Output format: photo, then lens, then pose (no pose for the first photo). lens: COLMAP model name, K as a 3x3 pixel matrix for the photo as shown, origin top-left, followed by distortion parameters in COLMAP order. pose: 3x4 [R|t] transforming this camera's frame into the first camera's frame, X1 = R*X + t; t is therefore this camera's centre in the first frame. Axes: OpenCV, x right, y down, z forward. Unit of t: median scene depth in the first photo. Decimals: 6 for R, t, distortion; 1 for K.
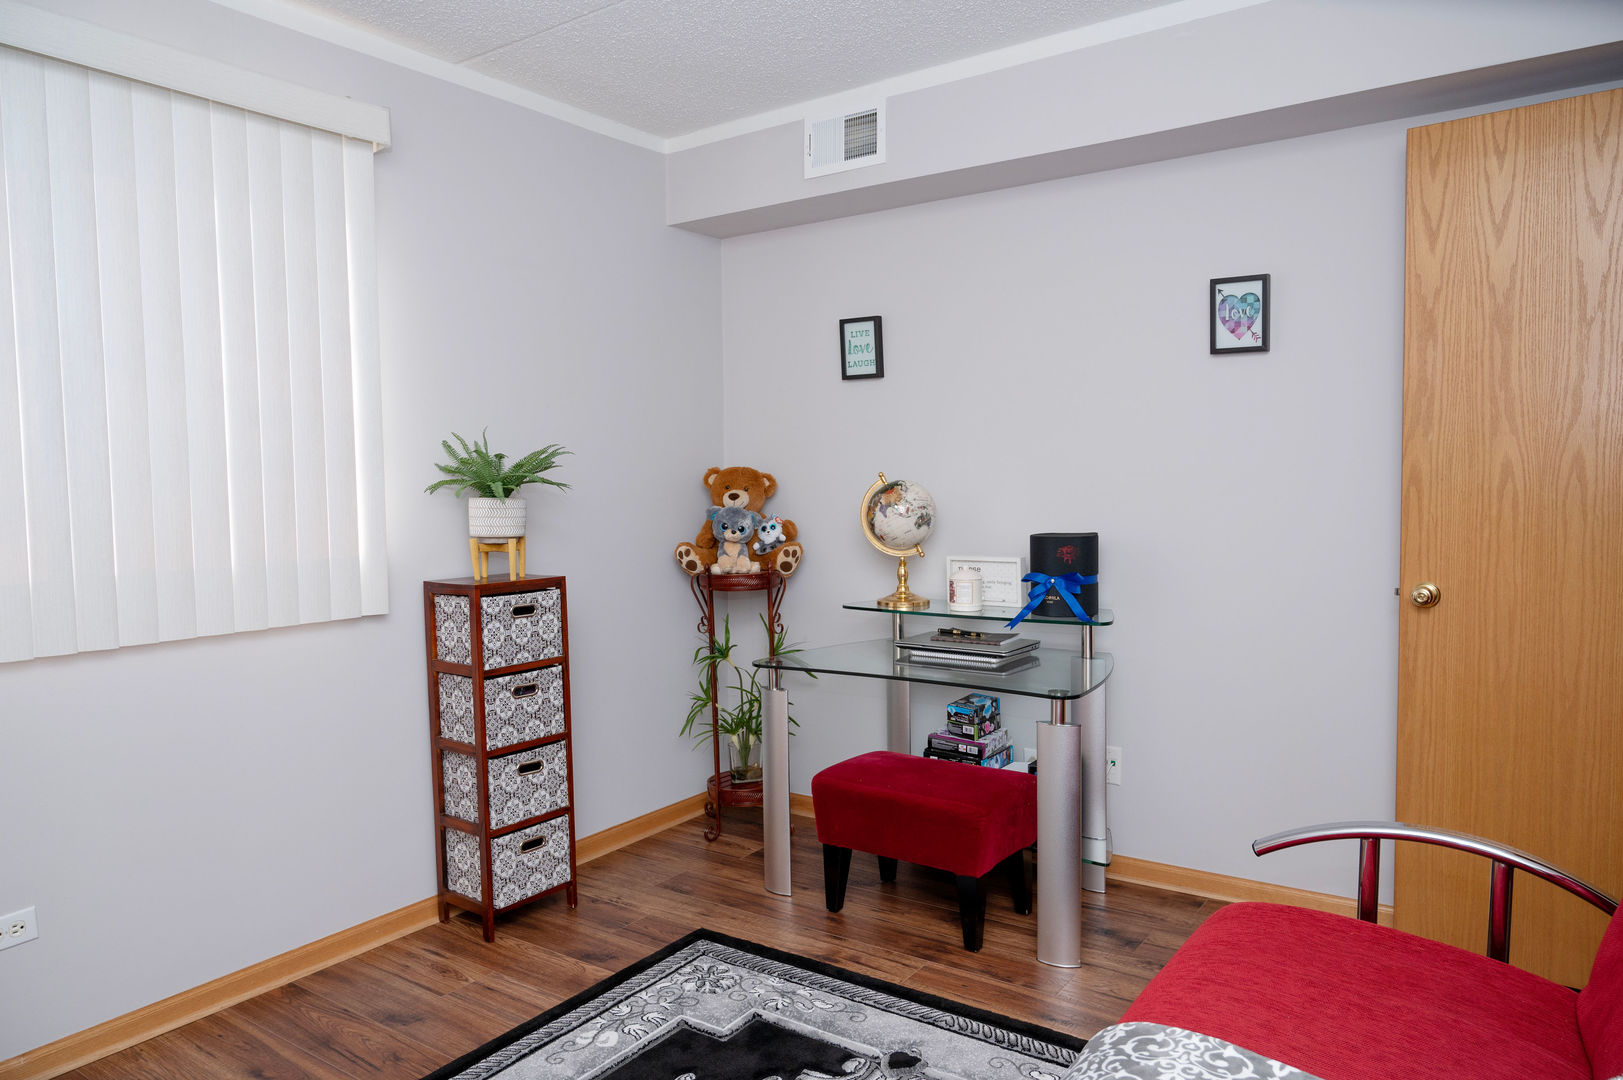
lens RADIAL K [[1079.8, 0, 816.9], [0, 1079.8, 538.5], [0, 0, 1]] dist [-0.009222, -0.004087]
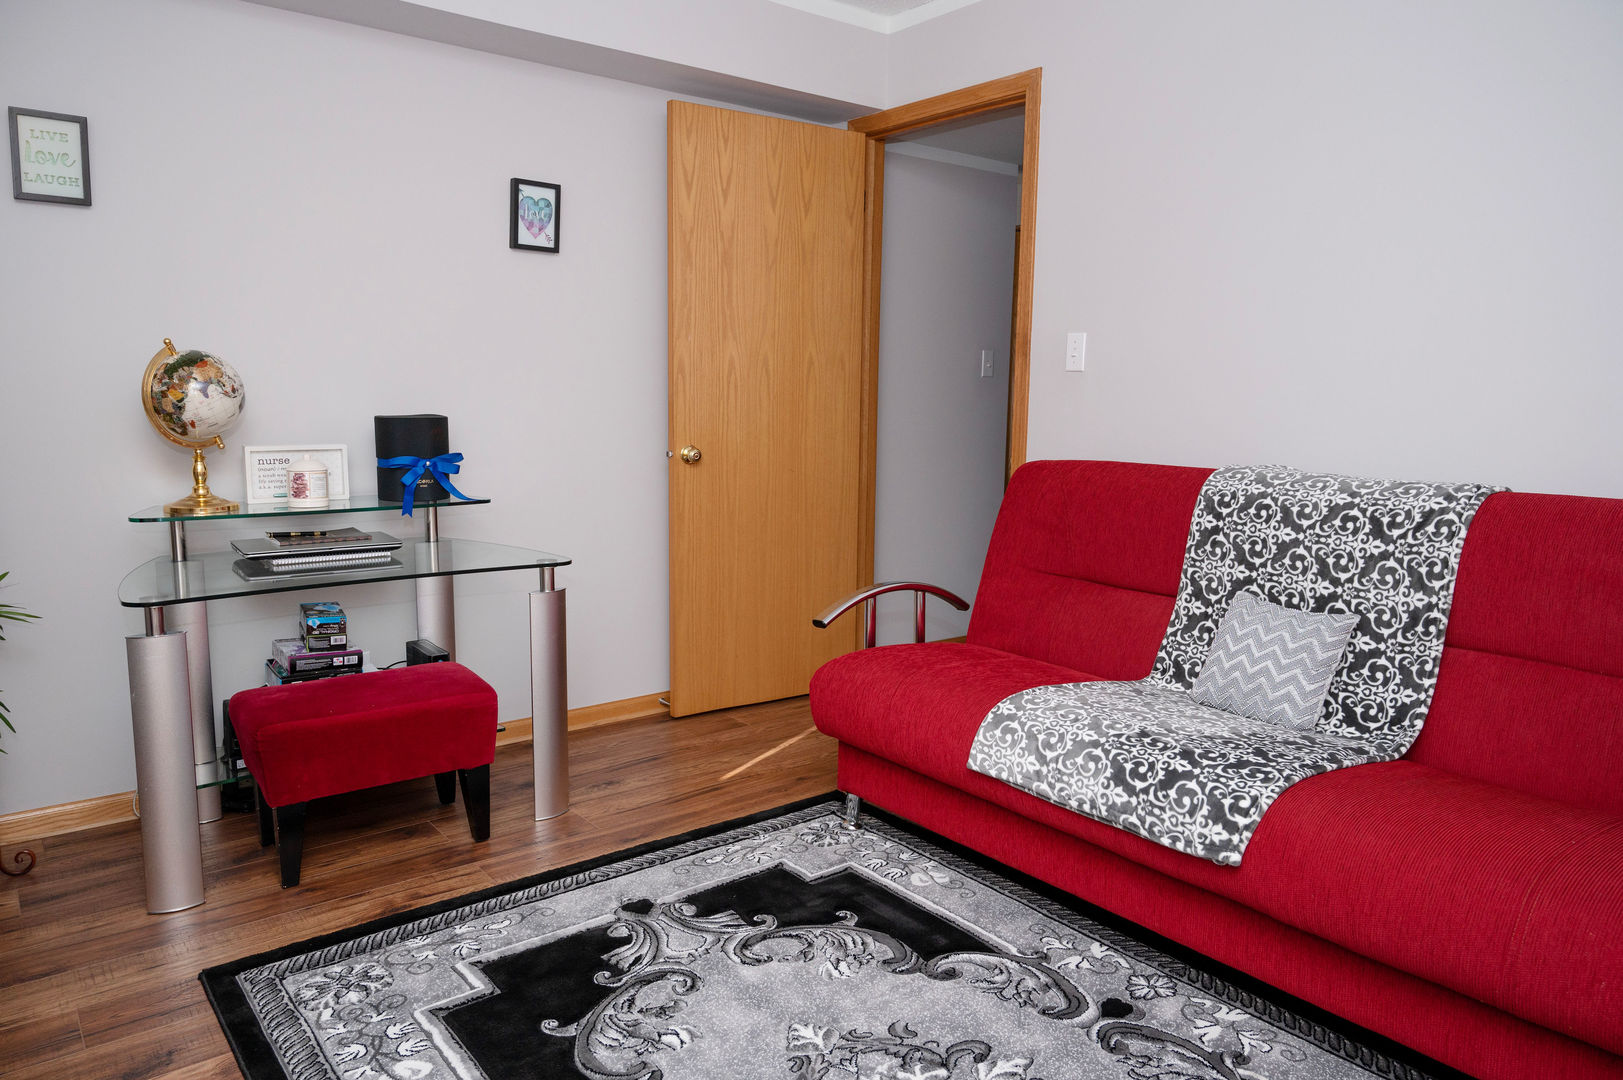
lens RADIAL K [[1079.8, 0, 818.2], [0, 1079.8, 543.6], [0, 0, 1]] dist [-0.009222, -0.004087]
pose [[0.284657, -0.112377, 0.952020, -0.632802], [0.039411, 0.993637, 0.105506, 0.023408], [-0.957819, 0.007487, 0.287275, 0.405503]]
